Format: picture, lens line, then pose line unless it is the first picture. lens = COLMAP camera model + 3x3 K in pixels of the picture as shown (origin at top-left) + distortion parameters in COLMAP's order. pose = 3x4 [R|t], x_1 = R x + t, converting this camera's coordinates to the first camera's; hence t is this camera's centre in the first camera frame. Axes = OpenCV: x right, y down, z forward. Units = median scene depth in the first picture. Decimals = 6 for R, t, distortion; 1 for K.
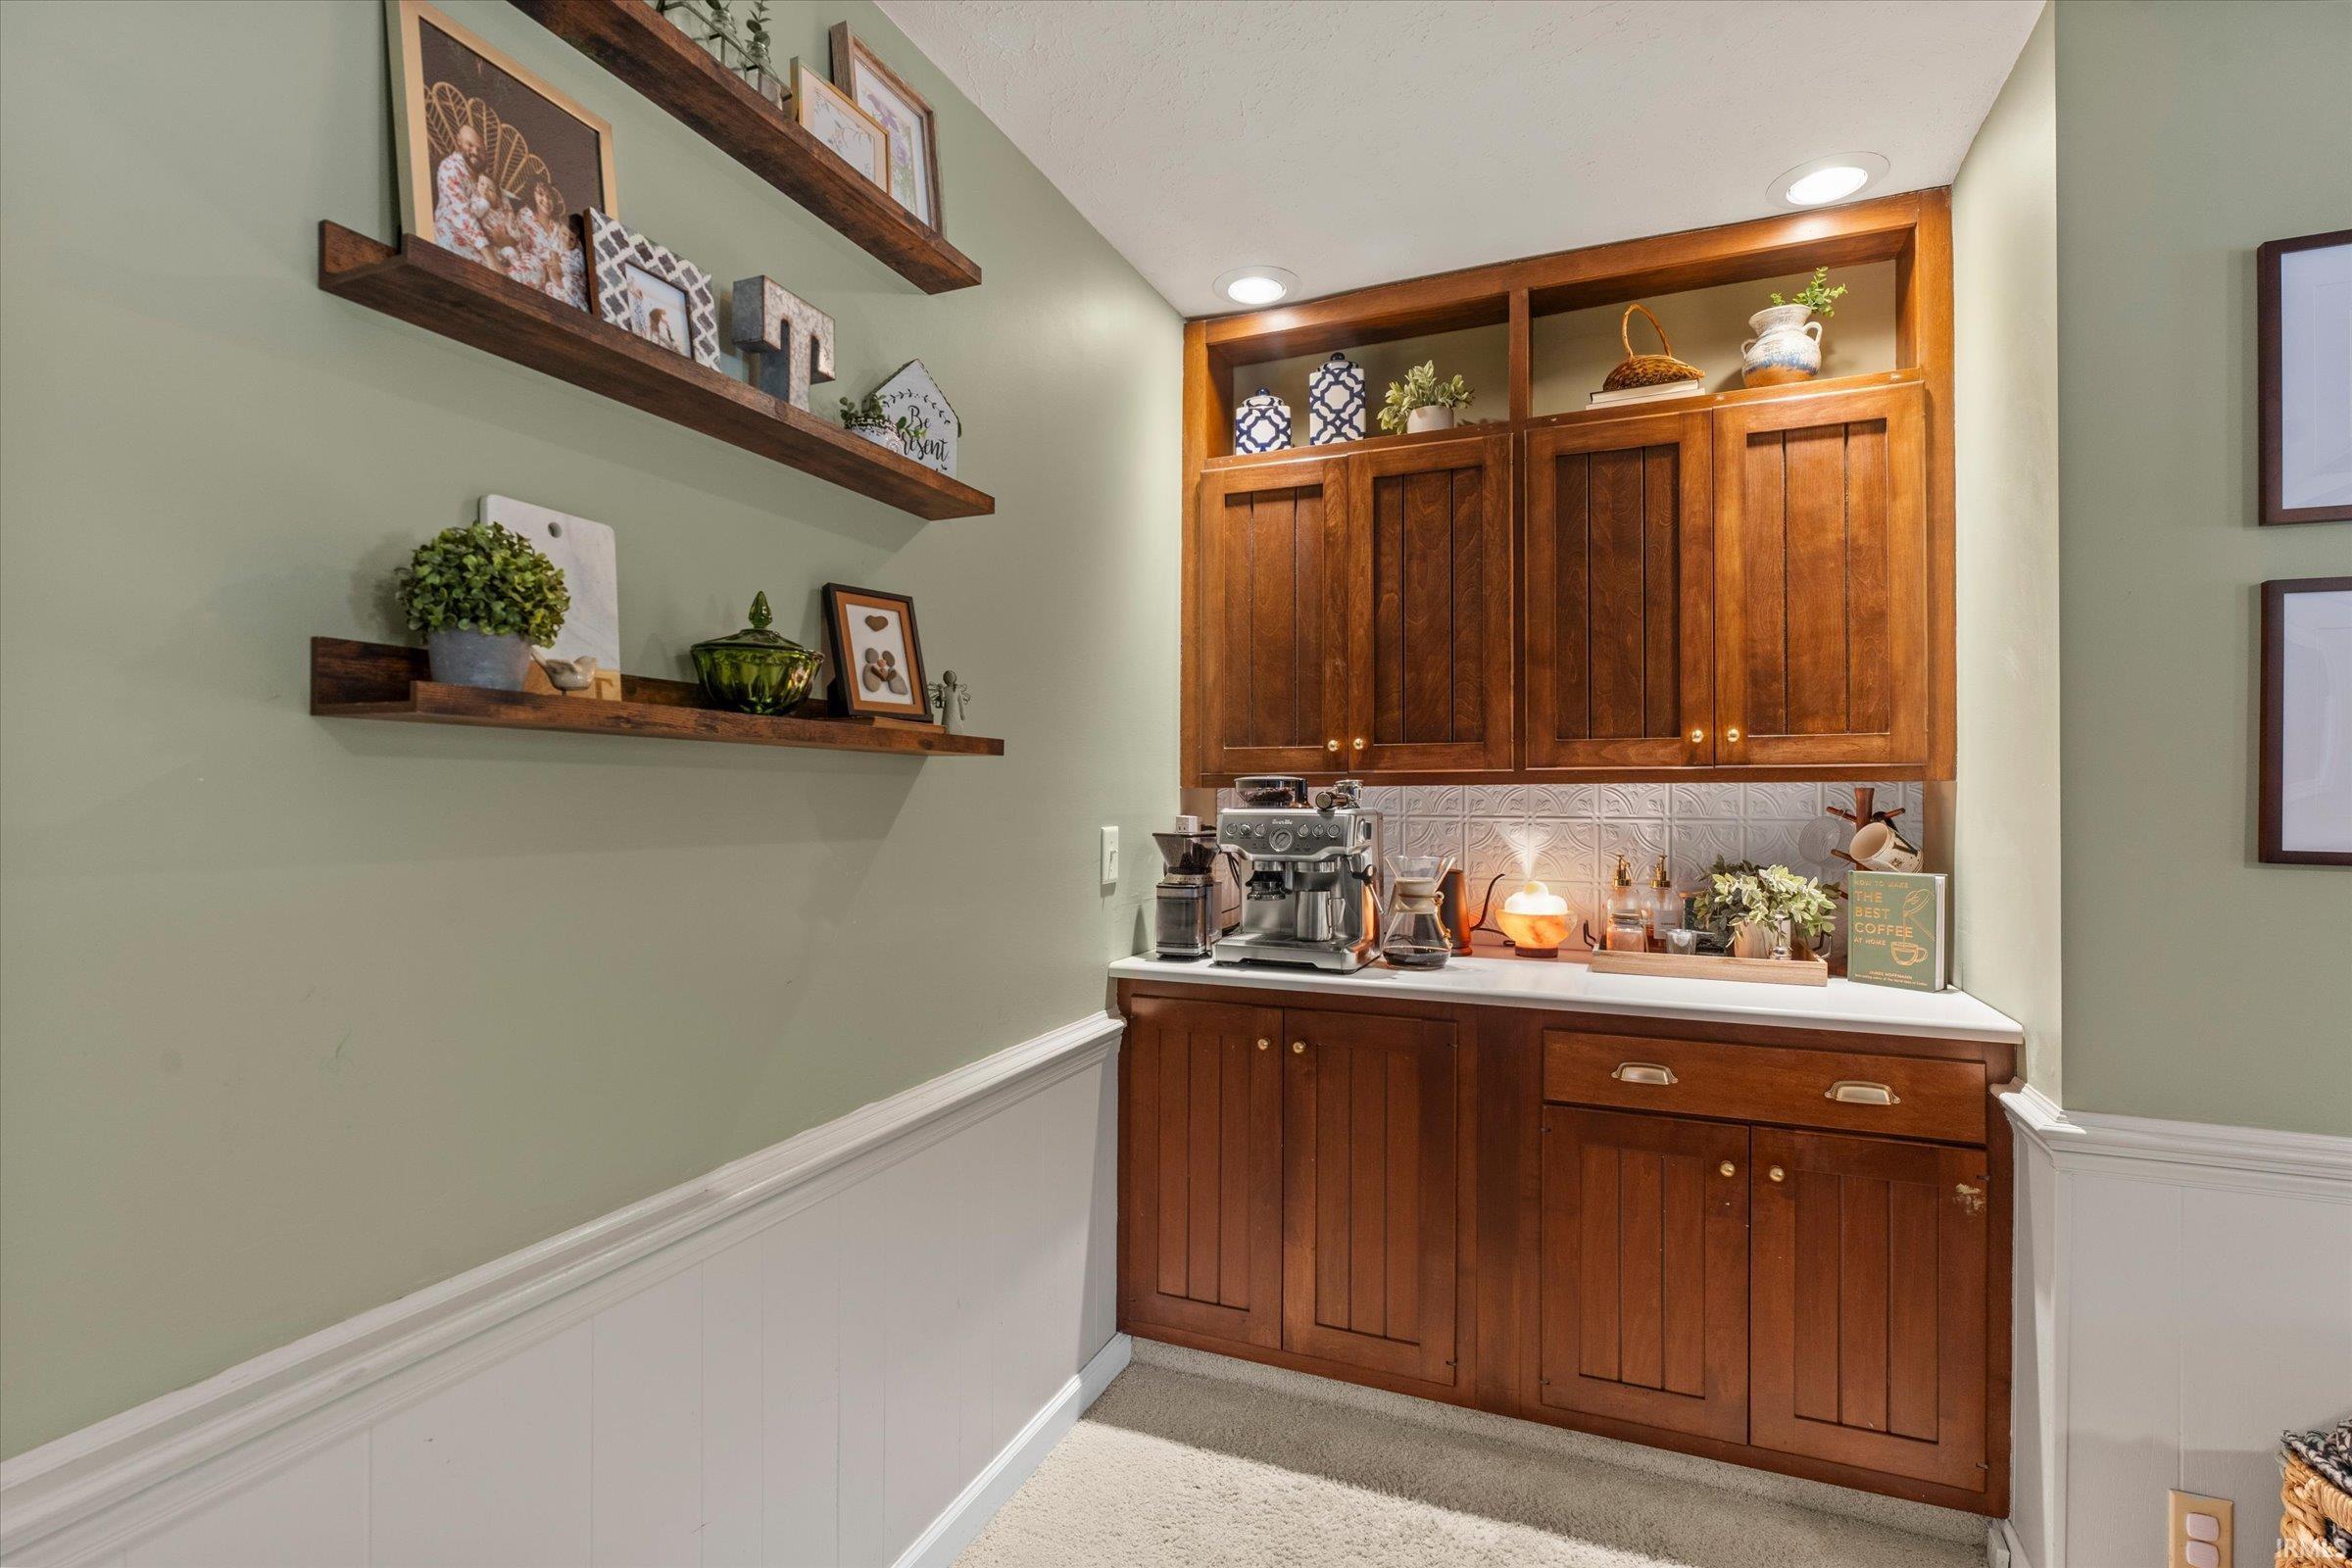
lens RADIAL K [[1094.6, 0, 1185.8], [0, 1094.6, 789.6], [0, 0, 1]] dist [-0.003111, 0.000057]
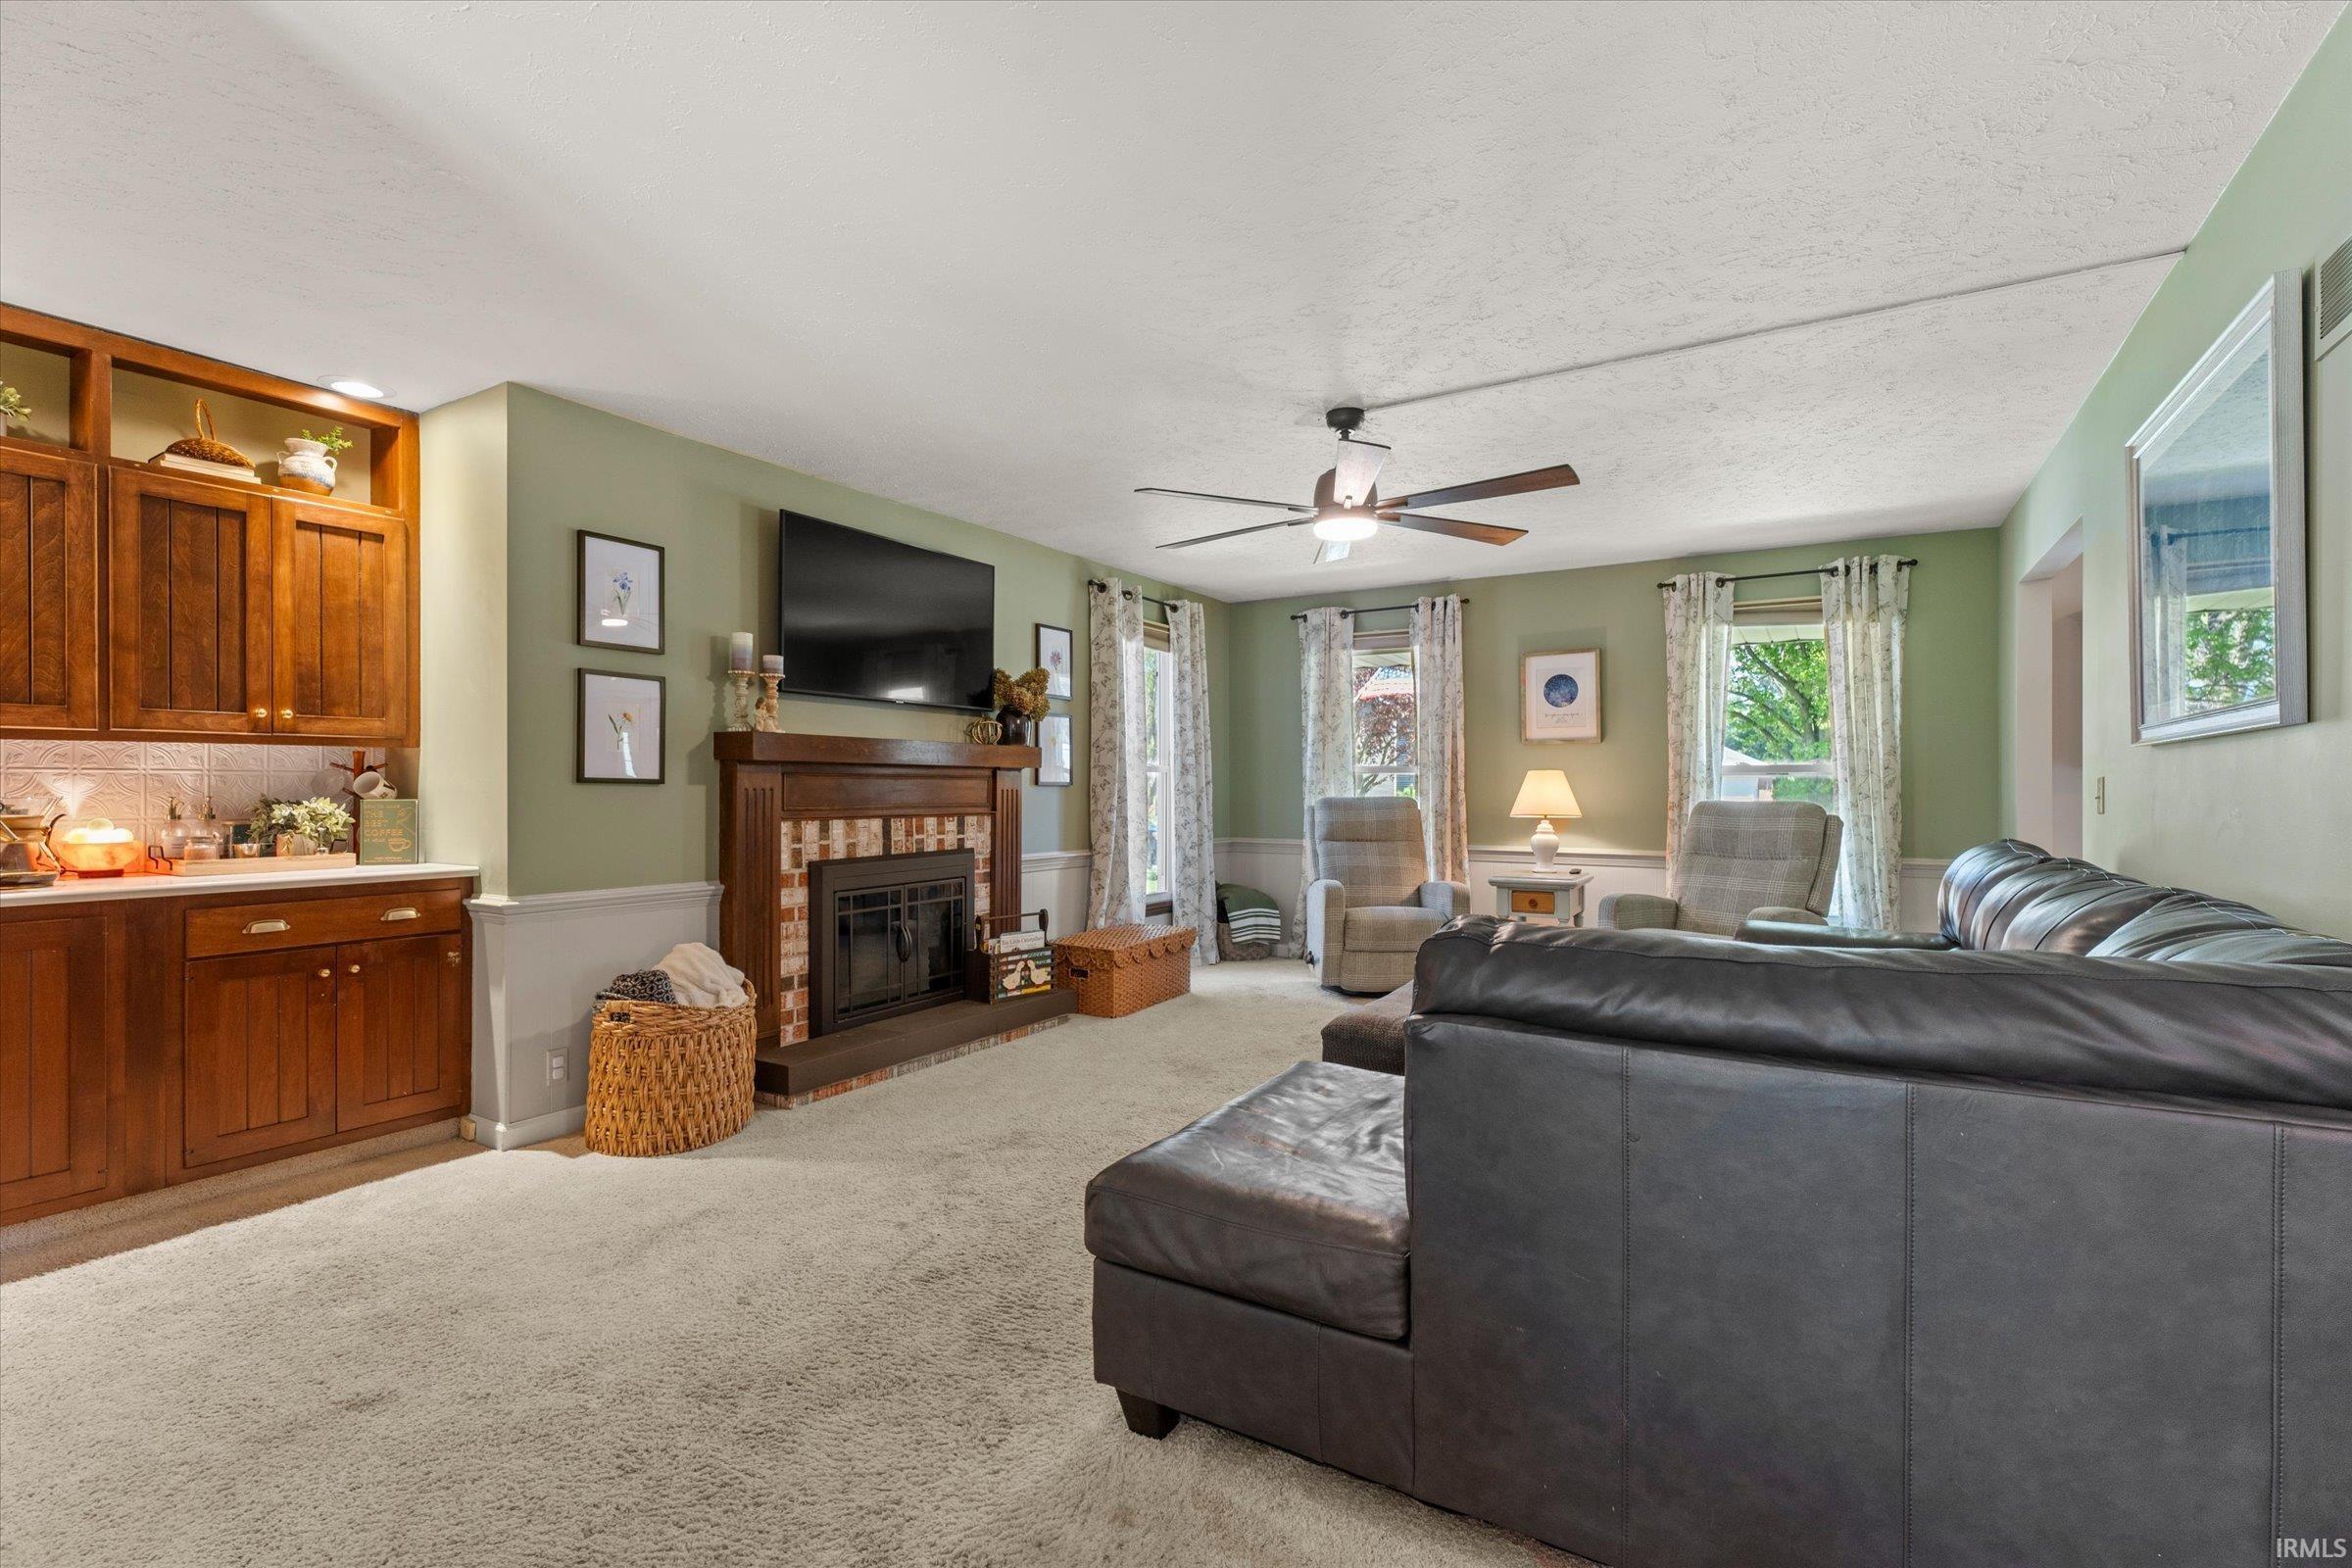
lens RADIAL K [[1094.6, 0, 1187.7], [0, 1094.6, 782.1], [0, 0, 1]] dist [-0.003111, 0.000057]
pose [[0.142530, 0.002093, 0.989788, -0.829565], [-0.004314, 0.999990, -0.001493, 0.042548], [-0.989781, -0.004057, 0.142537, -0.468657]]
